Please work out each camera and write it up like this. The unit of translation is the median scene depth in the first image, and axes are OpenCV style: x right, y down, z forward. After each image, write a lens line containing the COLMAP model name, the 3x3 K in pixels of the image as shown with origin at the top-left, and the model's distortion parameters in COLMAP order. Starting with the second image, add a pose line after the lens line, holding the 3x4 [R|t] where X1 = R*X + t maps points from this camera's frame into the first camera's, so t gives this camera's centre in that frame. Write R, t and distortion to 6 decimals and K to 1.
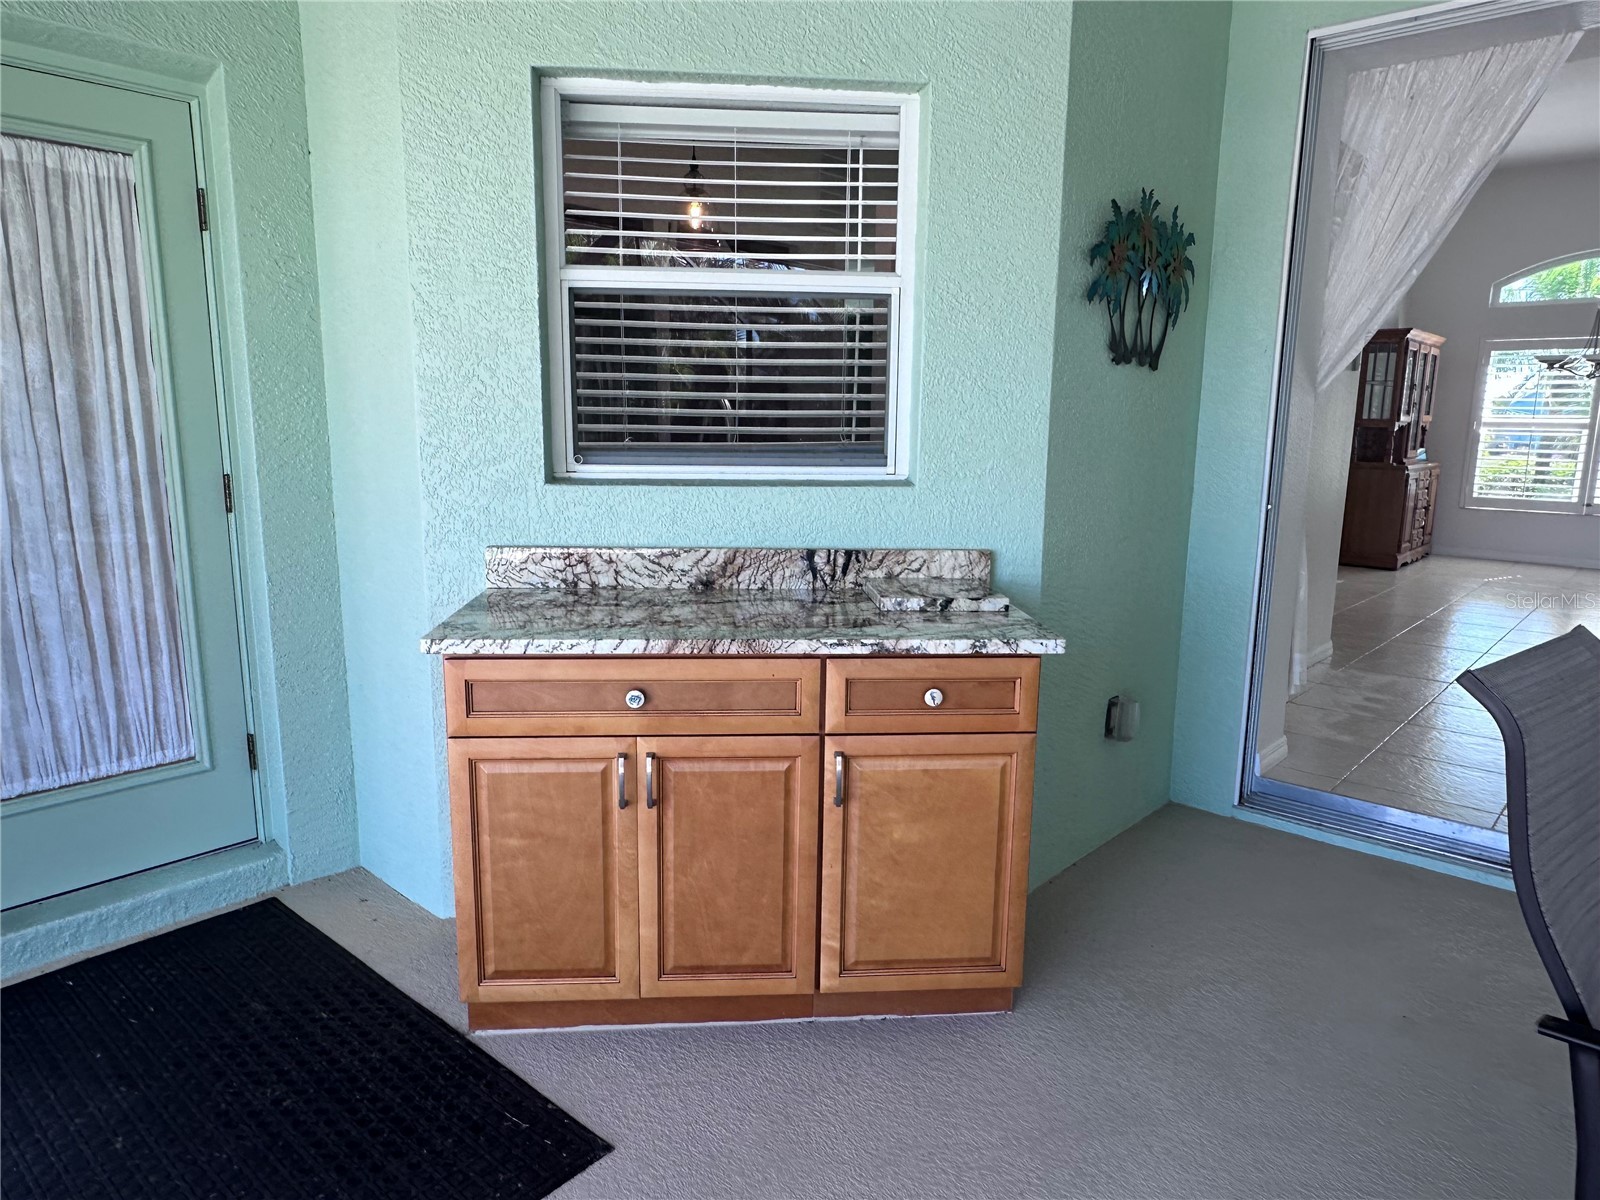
lens RADIAL K [[1073.0, 0, 800.0], [0, 1073.0, 600.0], [0, 0, 1]] dist [0.006866, 0.000517]
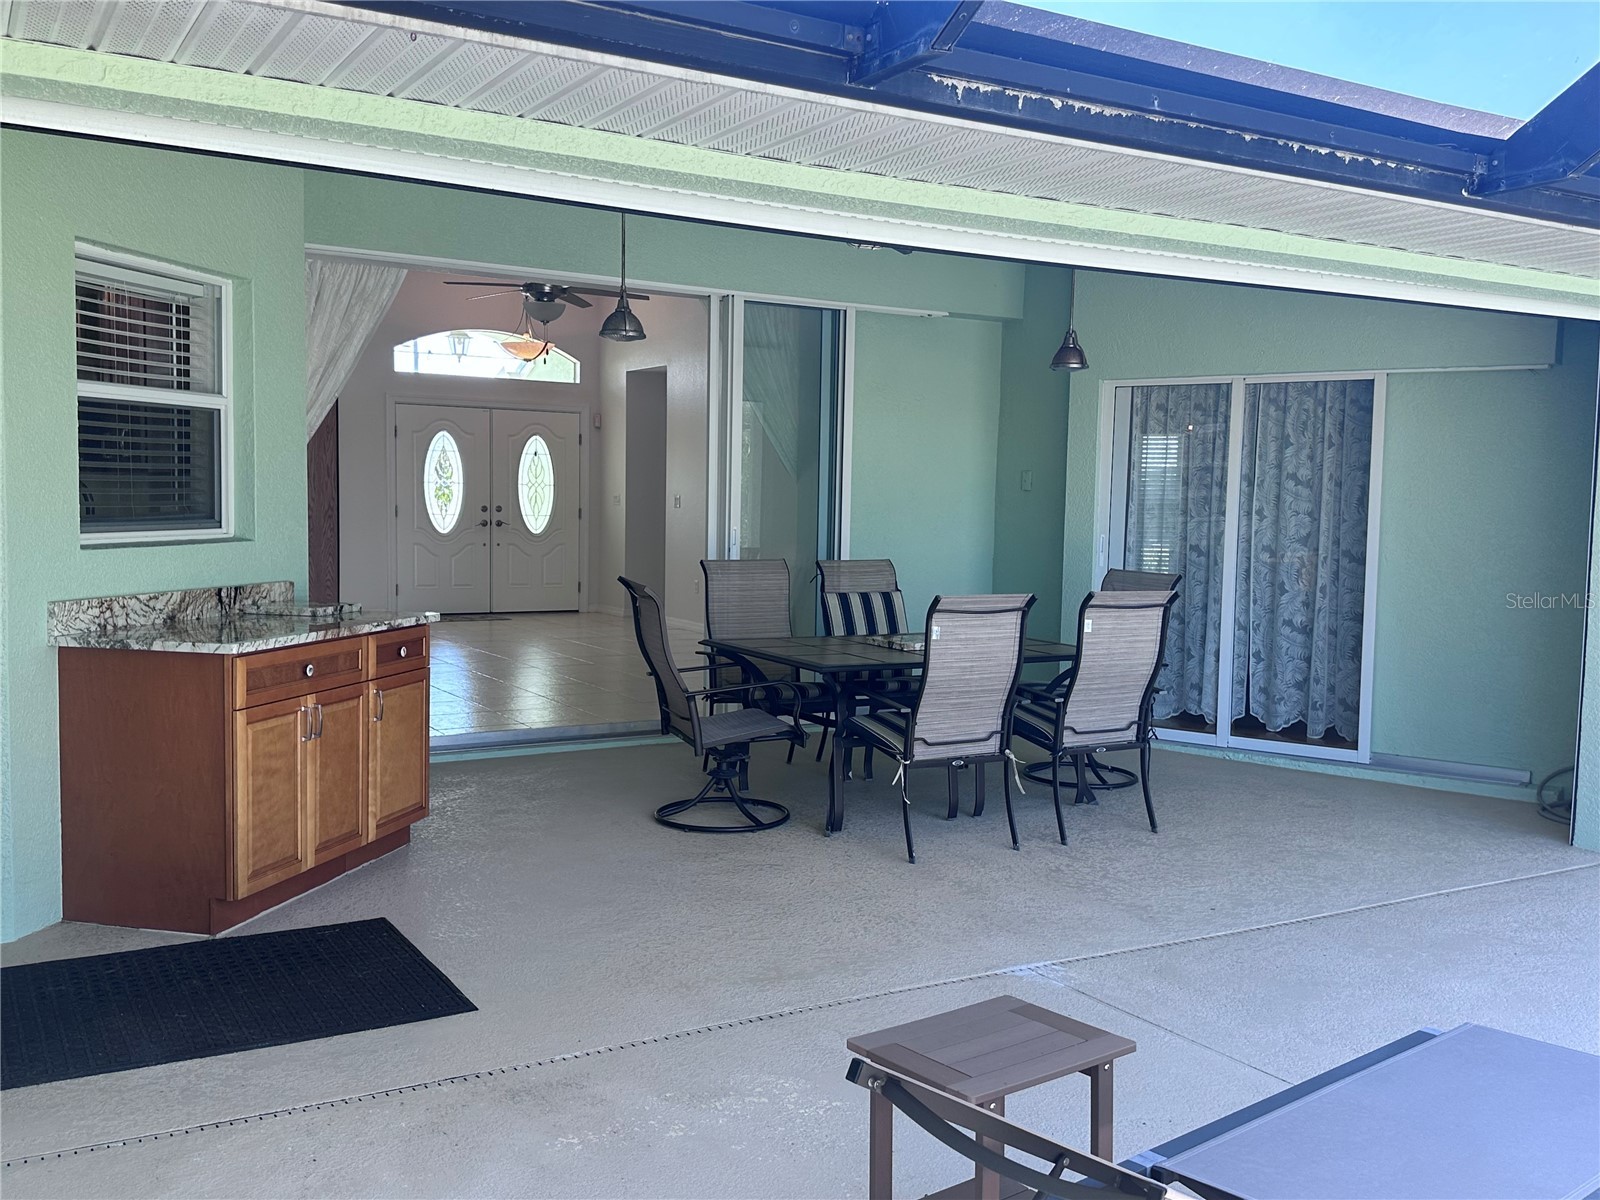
lens RADIAL K [[1481.8, 0, 800.0], [0, 1481.8, 600.0], [0, 0, 1]] dist [-0.002625, -0.003188]
pose [[0.300668, -0.076165, 0.950683, -1.622640], [0.148757, 0.988351, 0.032136, 0.019874], [-0.942056, 0.131759, 0.308496, -0.317786]]
